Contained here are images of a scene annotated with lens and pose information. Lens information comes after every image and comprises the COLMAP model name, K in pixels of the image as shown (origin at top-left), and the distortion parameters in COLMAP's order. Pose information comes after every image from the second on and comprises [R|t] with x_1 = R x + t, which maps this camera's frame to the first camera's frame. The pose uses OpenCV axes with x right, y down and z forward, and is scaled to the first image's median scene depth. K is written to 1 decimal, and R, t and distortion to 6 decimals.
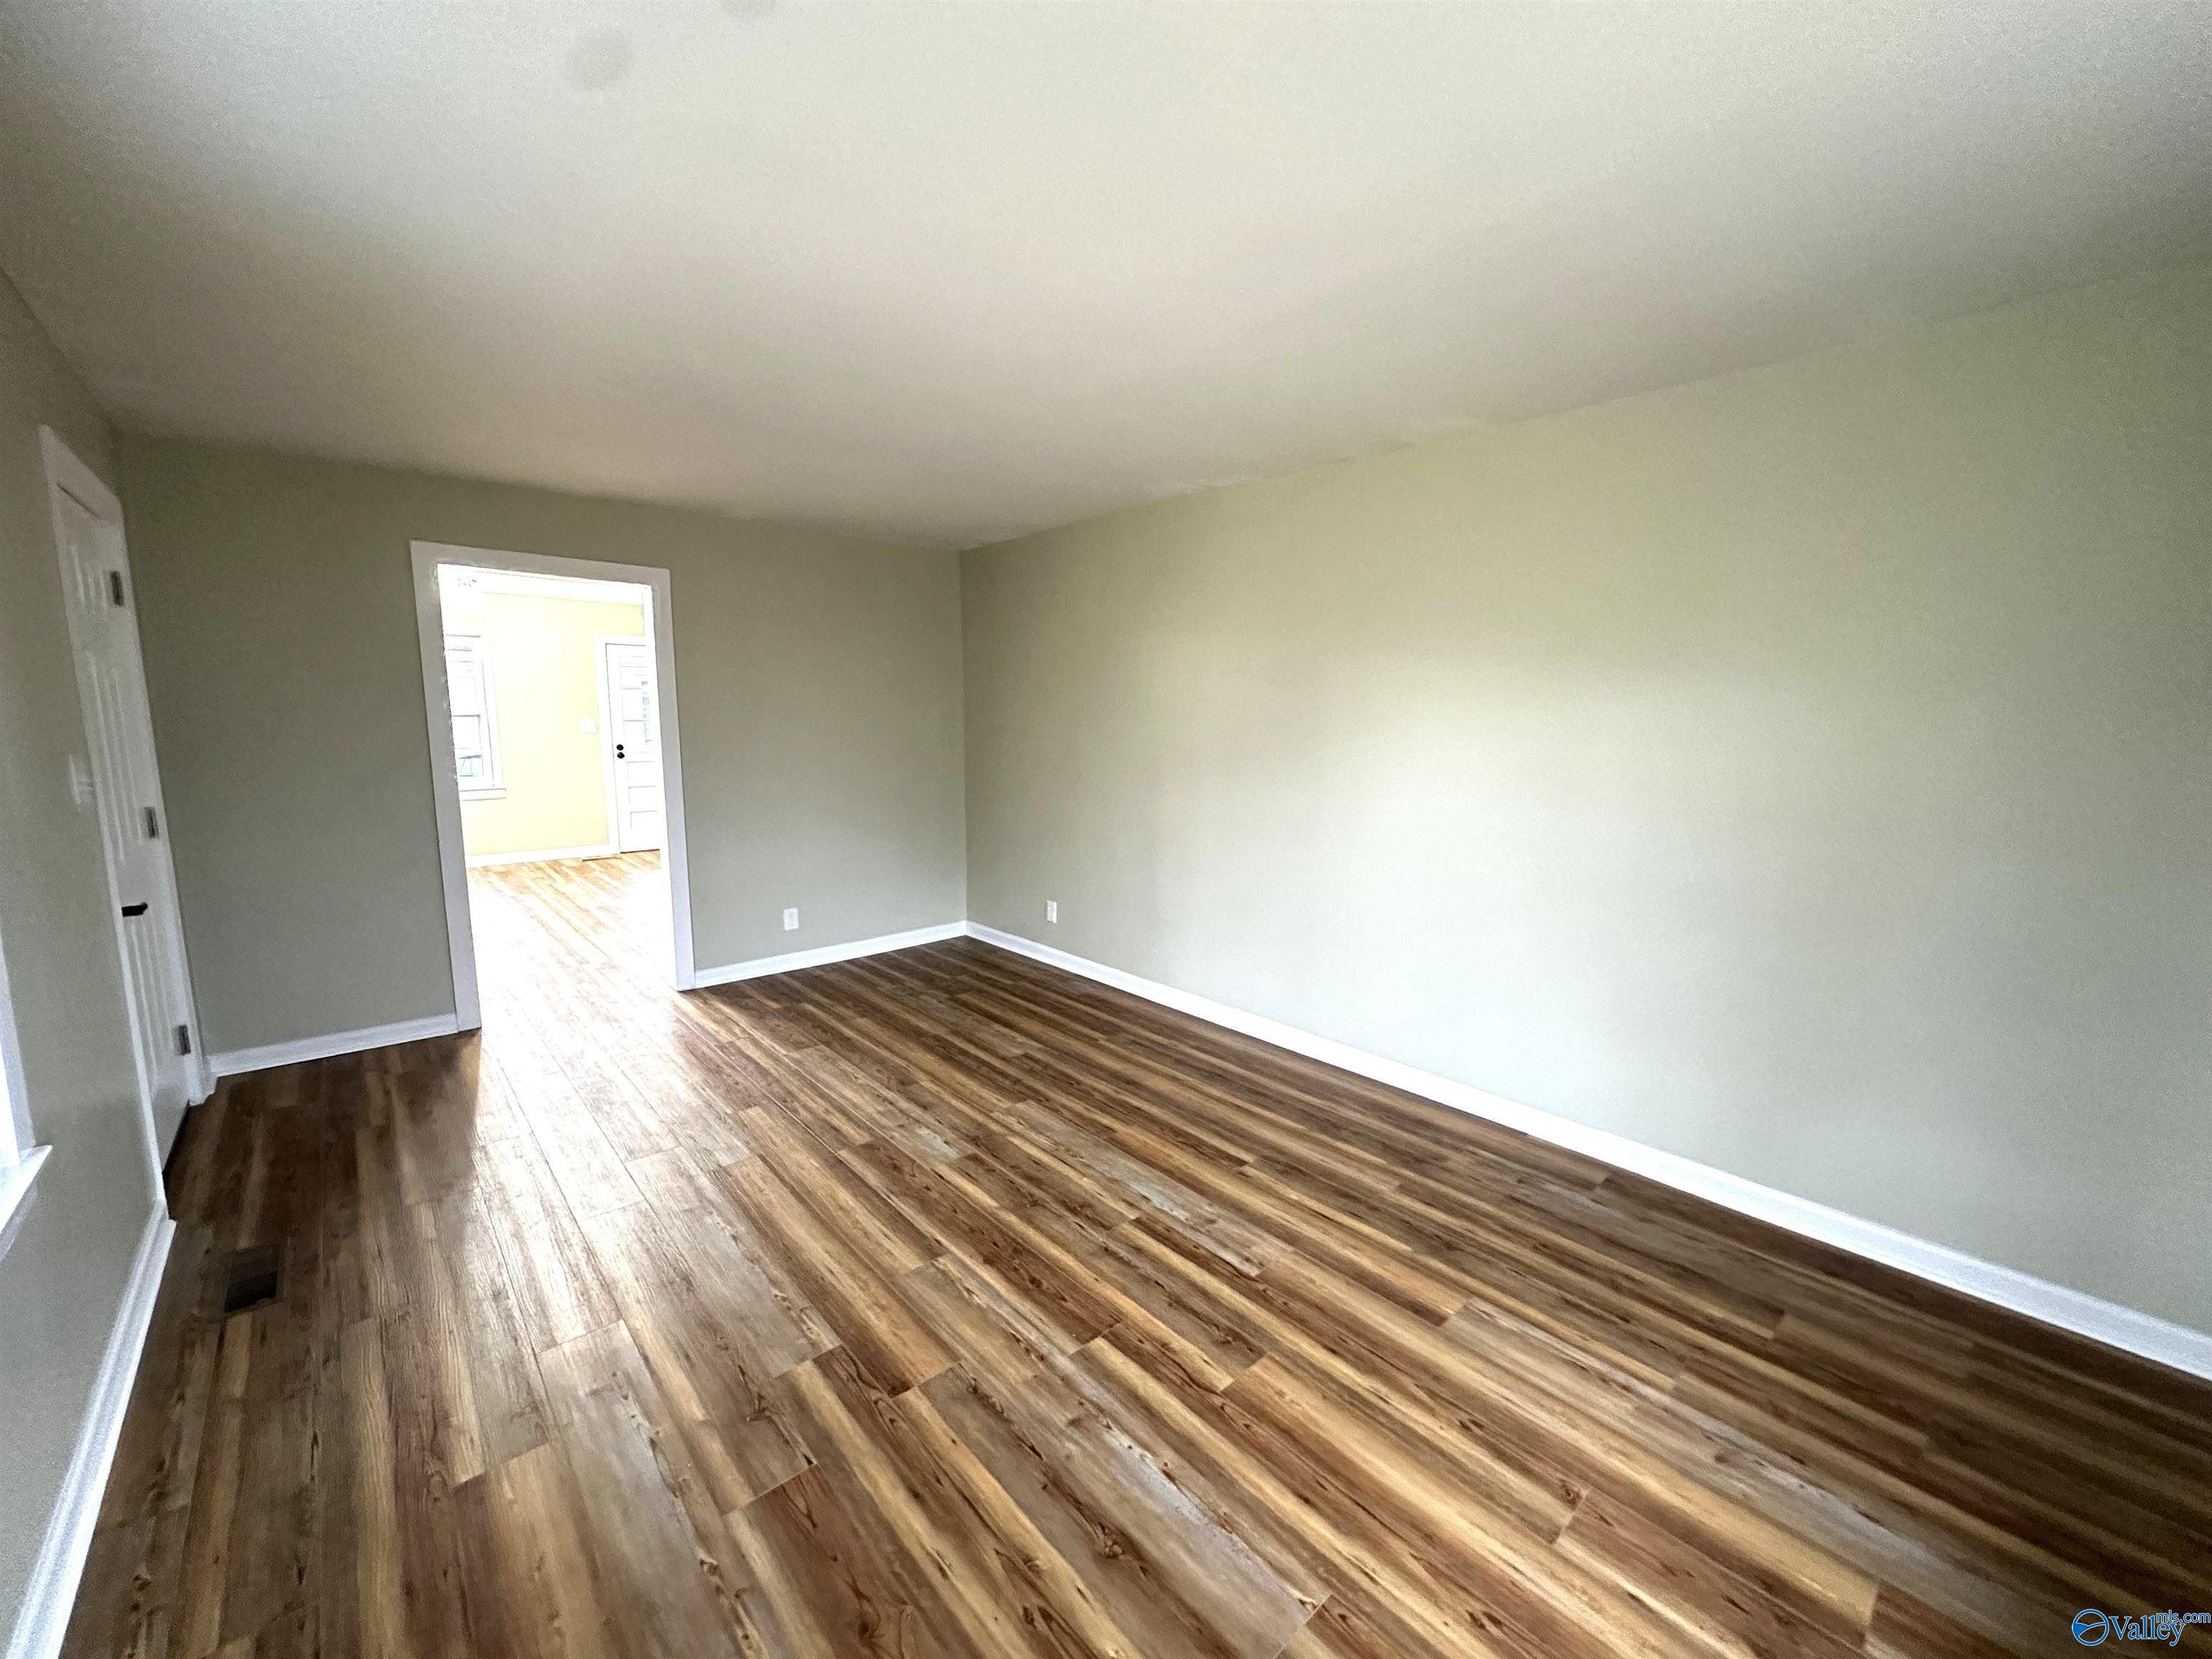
lens RADIAL K [[894.0, 0, 1102.8], [0, 894.0, 827.1], [0, 0, 1]] dist [-0.002243, 0.000117]
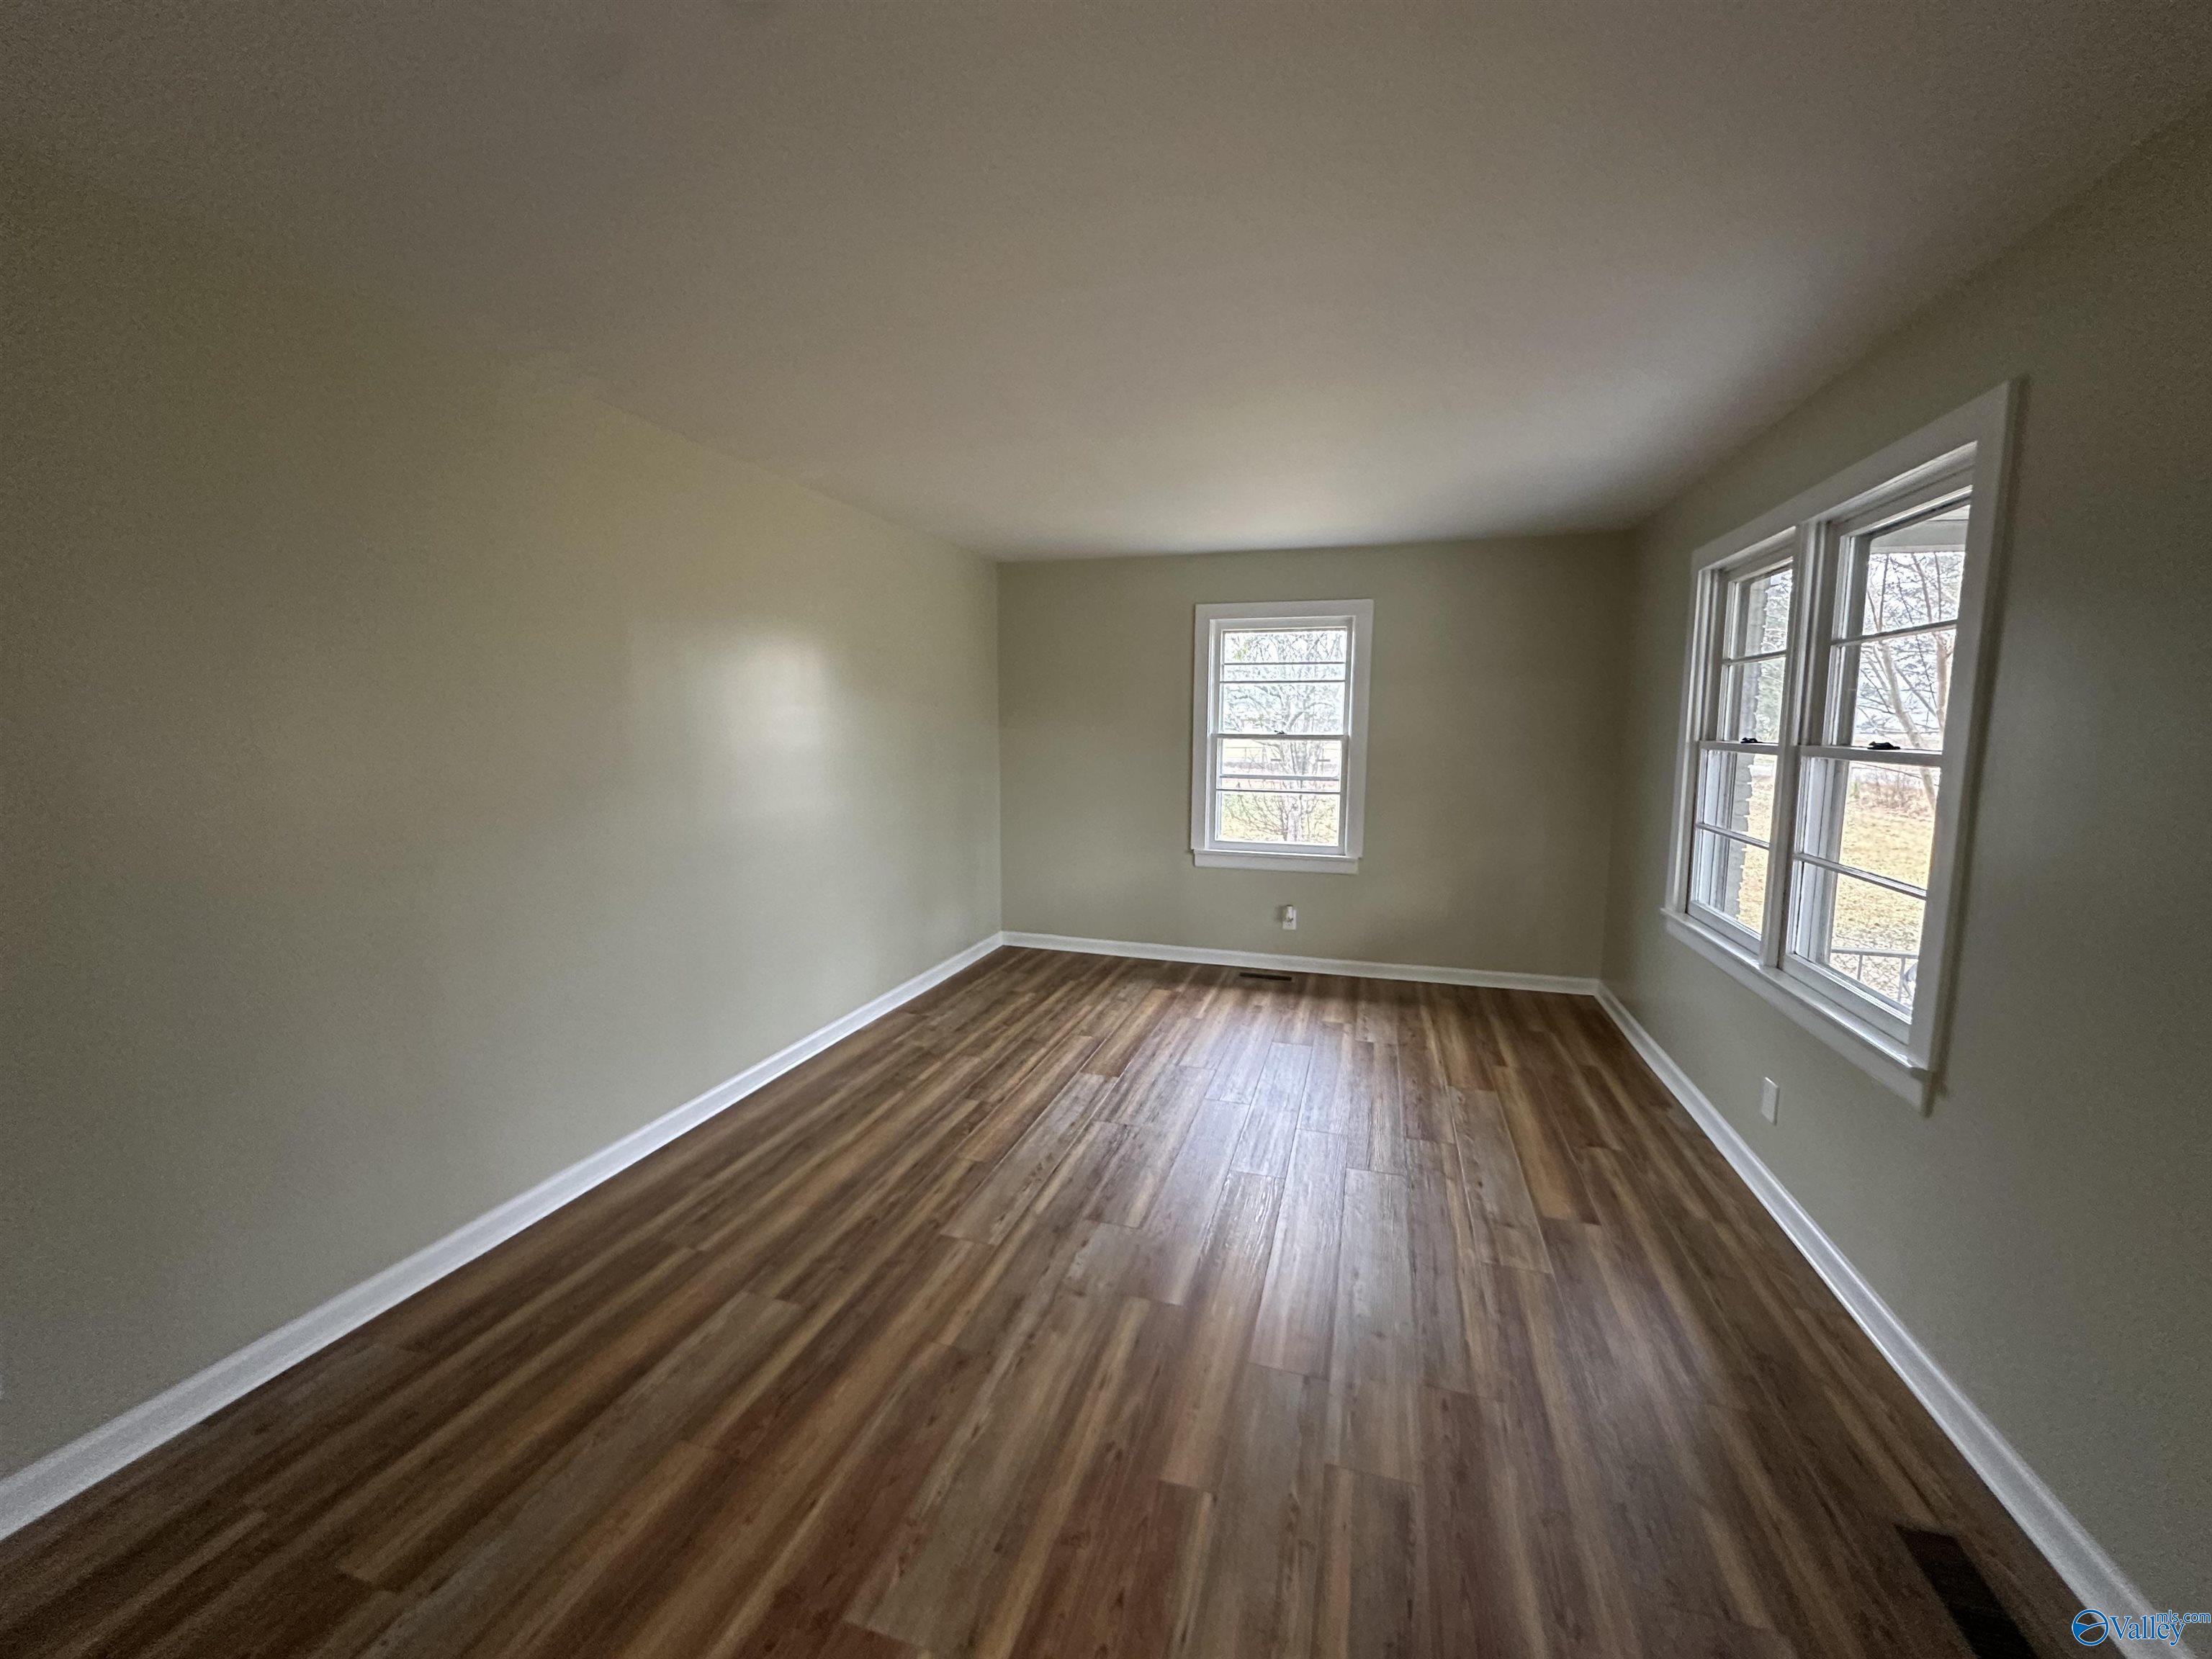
lens RADIAL K [[887.5, 0, 1114.3], [0, 887.5, 830.7], [0, 0, 1]] dist [-0.002417, 0.000380]
pose [[-0.539005, -0.111430, 0.834899, -0.898191], [0.104699, 0.974660, 0.197676, -0.190727], [-0.835770, 0.193961, -0.513680, 1.433687]]
